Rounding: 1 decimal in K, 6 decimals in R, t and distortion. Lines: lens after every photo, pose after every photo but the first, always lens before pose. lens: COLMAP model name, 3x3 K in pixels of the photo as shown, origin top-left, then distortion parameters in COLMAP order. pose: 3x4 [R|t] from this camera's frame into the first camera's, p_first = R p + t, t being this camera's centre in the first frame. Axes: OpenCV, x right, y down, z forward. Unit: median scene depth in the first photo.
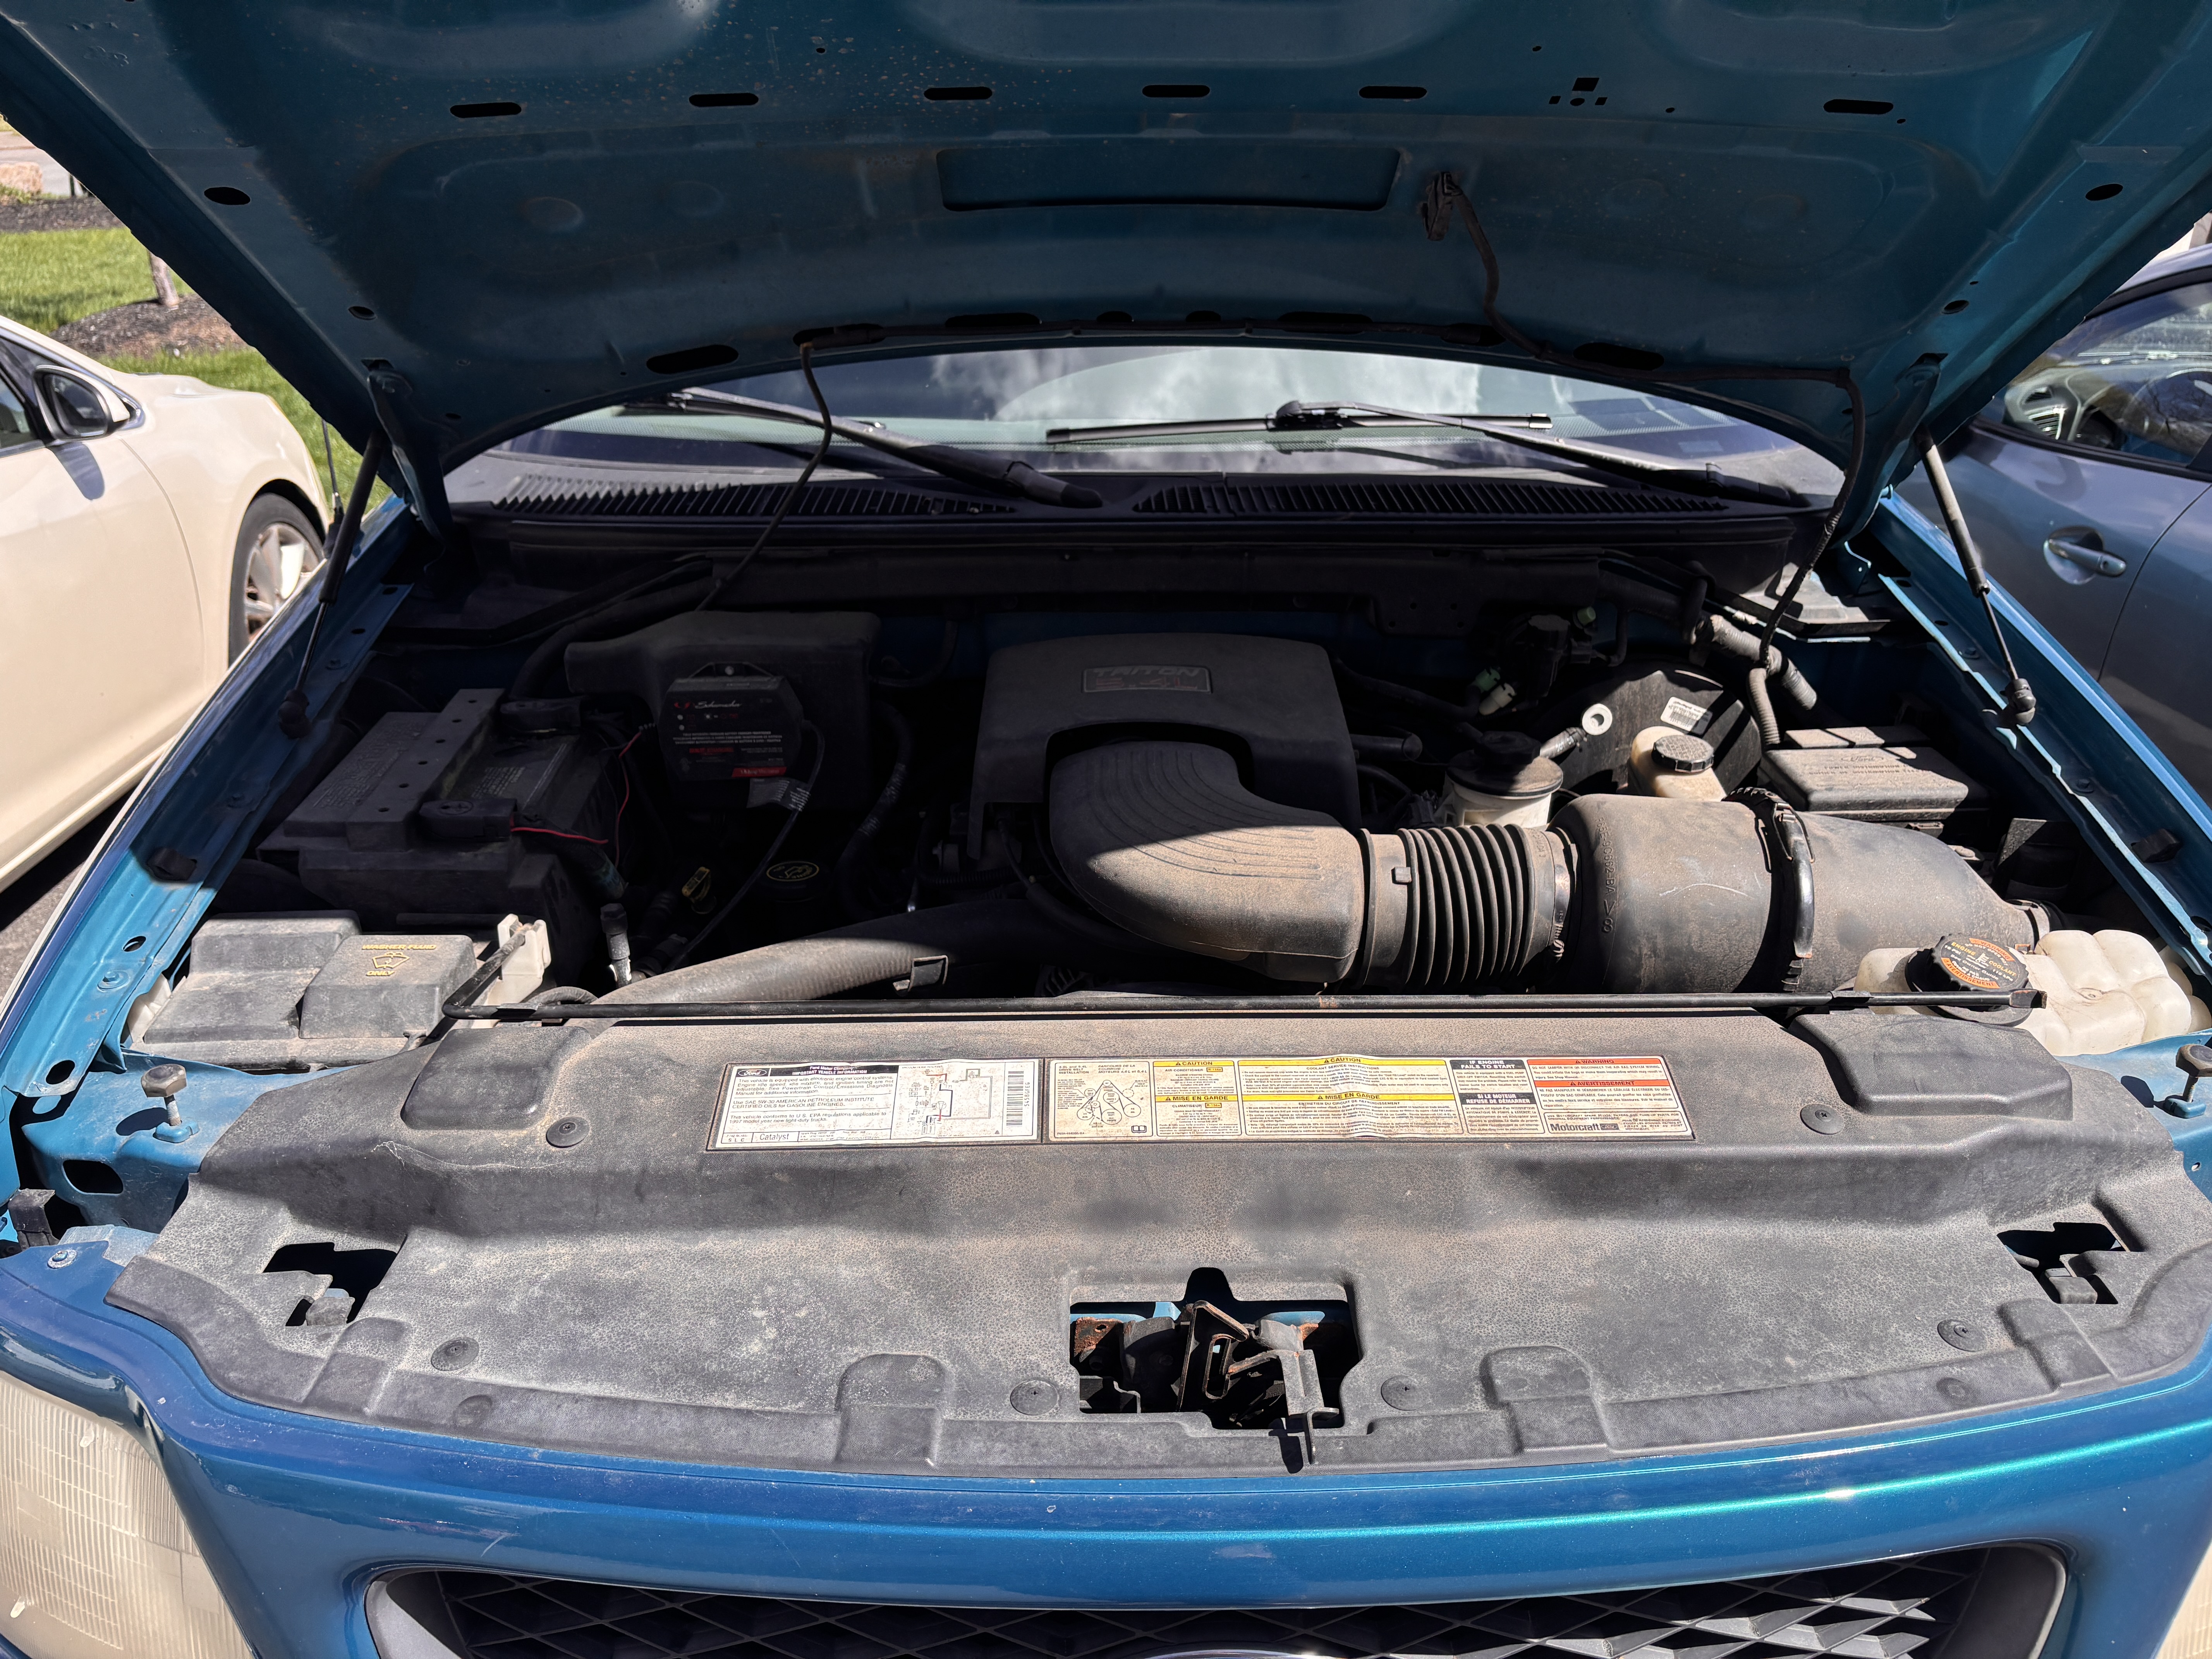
lens RADIAL K [[1650.3, 0, 1116.5], [0, 1650.3, 827.7], [0, 0, 1]] dist [0.012626, -0.010003]
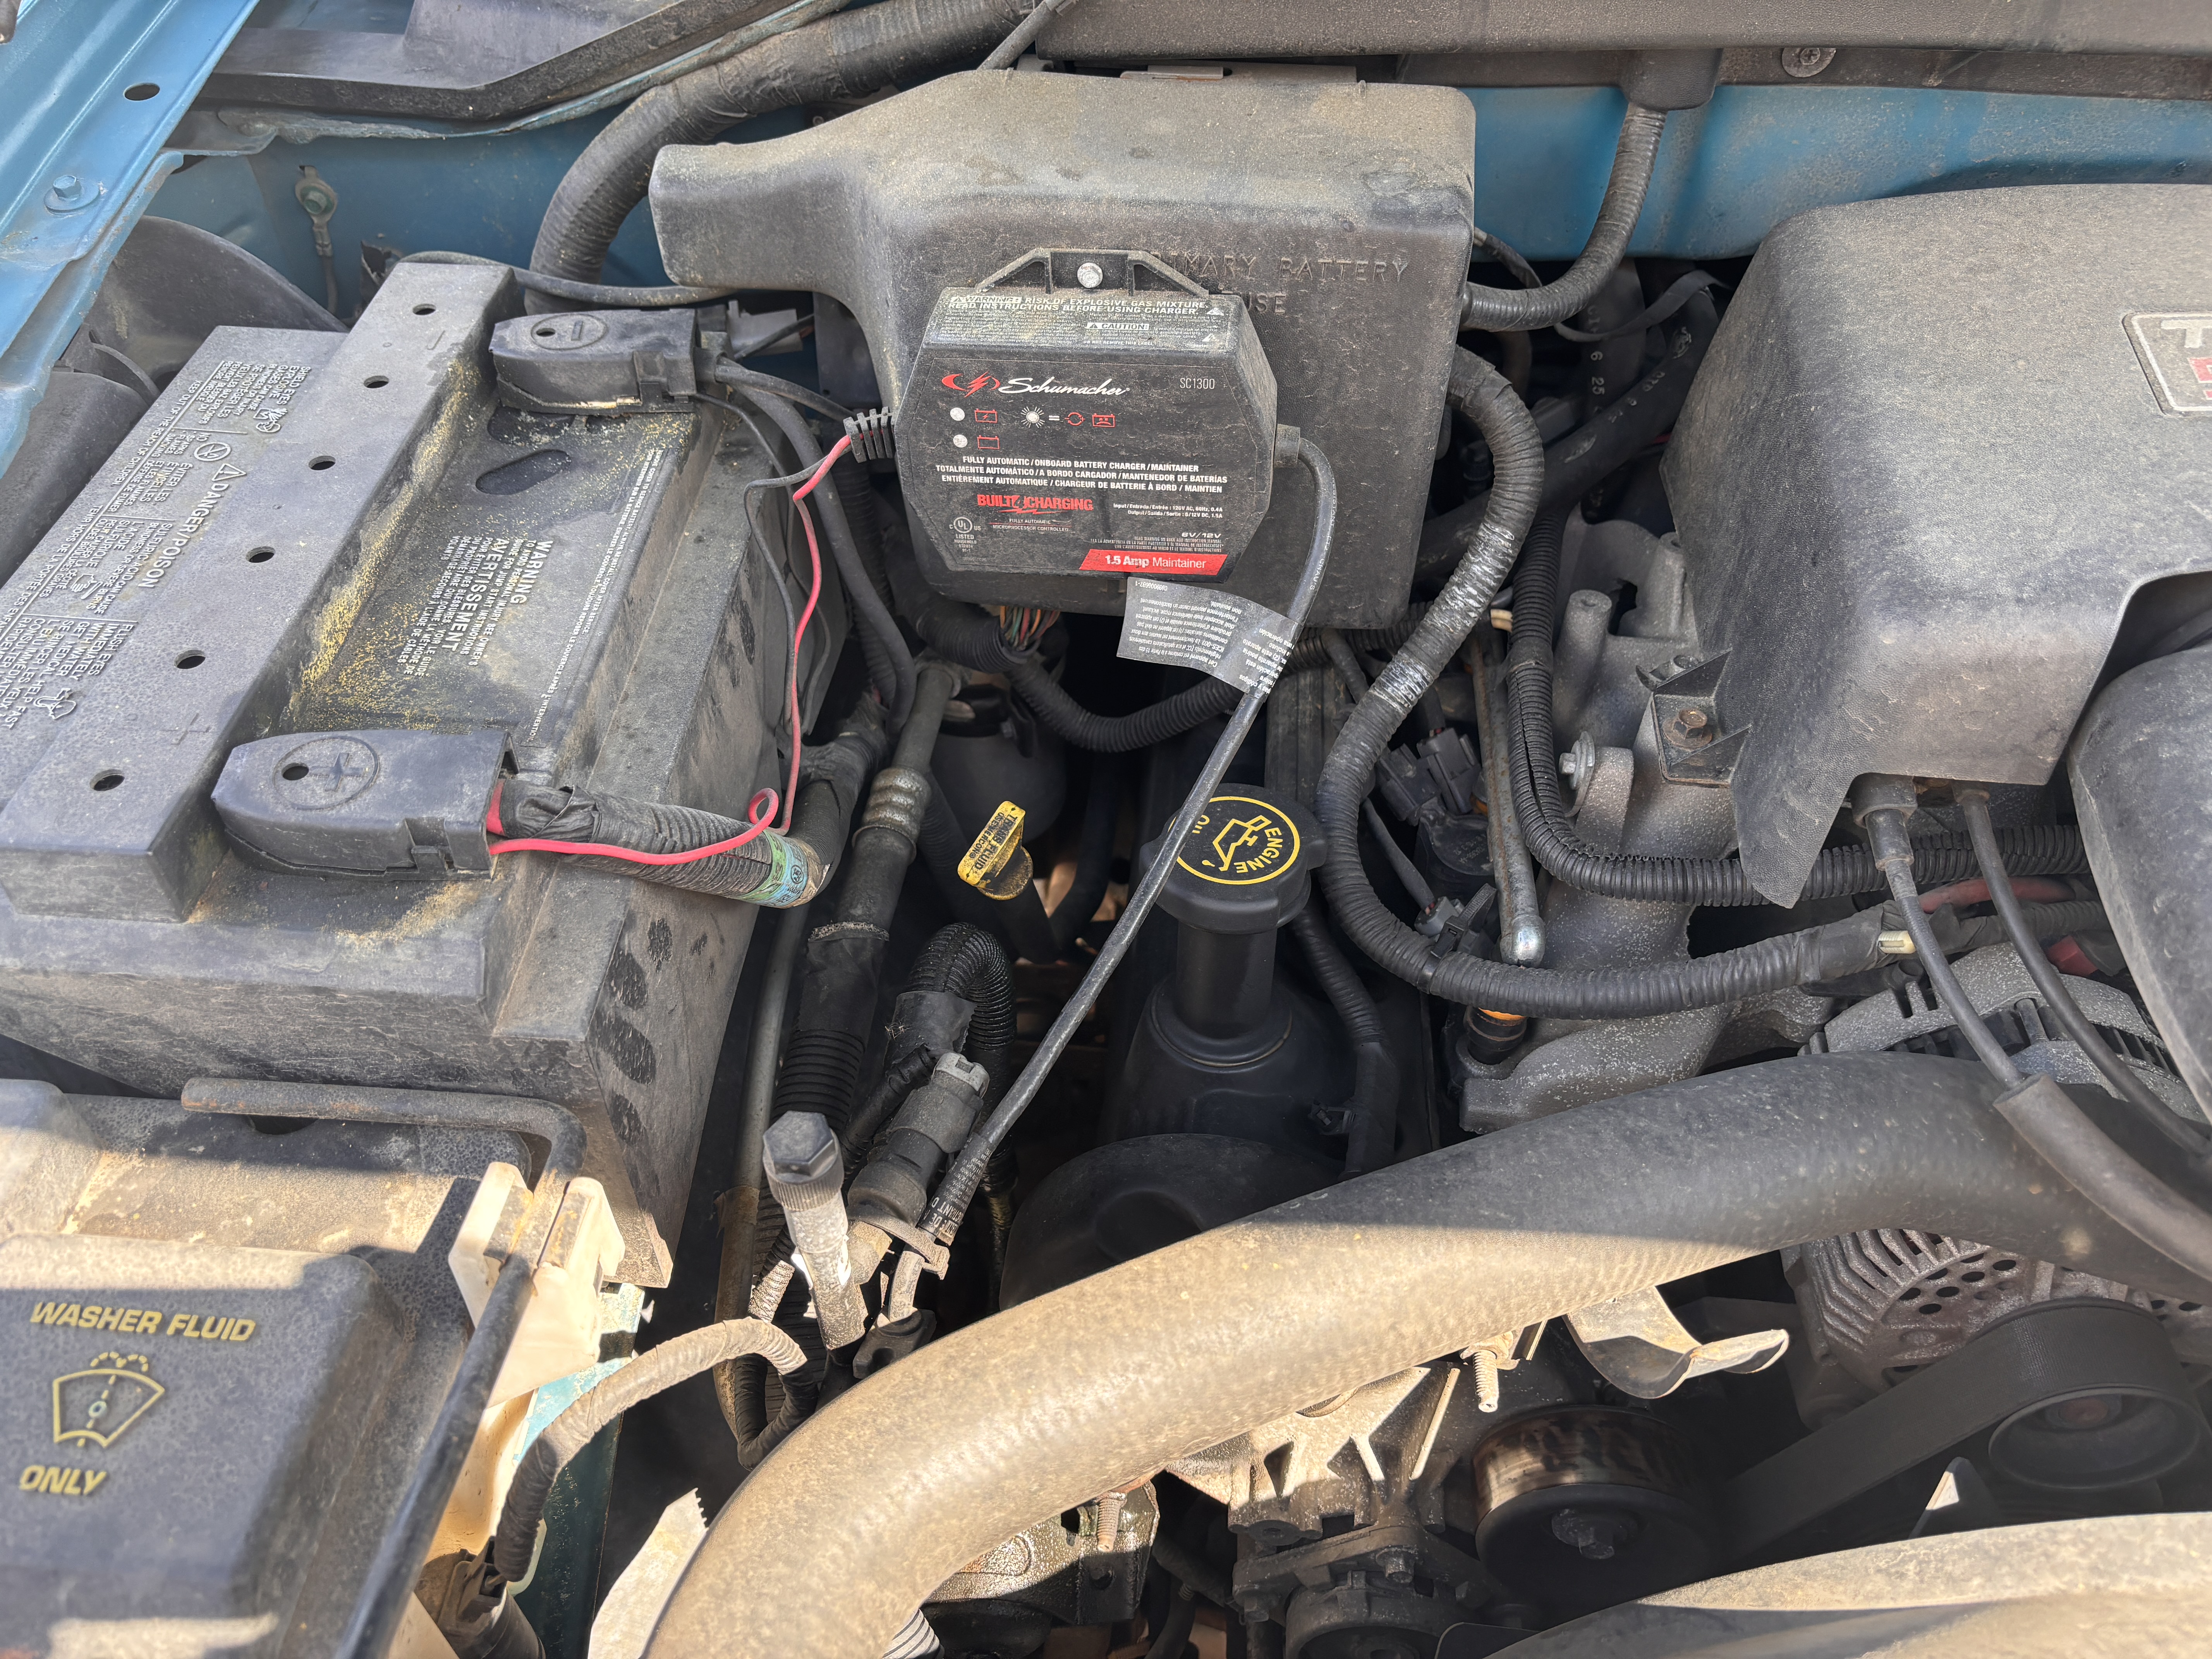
lens RADIAL K [[1650.3, 0, 1092.1], [0, 1650.3, 845.3], [0, 0, 1]] dist [0.012626, -0.010003]
pose [[0.992078, 0.088155, -0.089500, -0.191490], [-0.048876, 0.927165, 0.371451, -0.114211], [0.115727, -0.364134, 0.924129, 0.624941]]
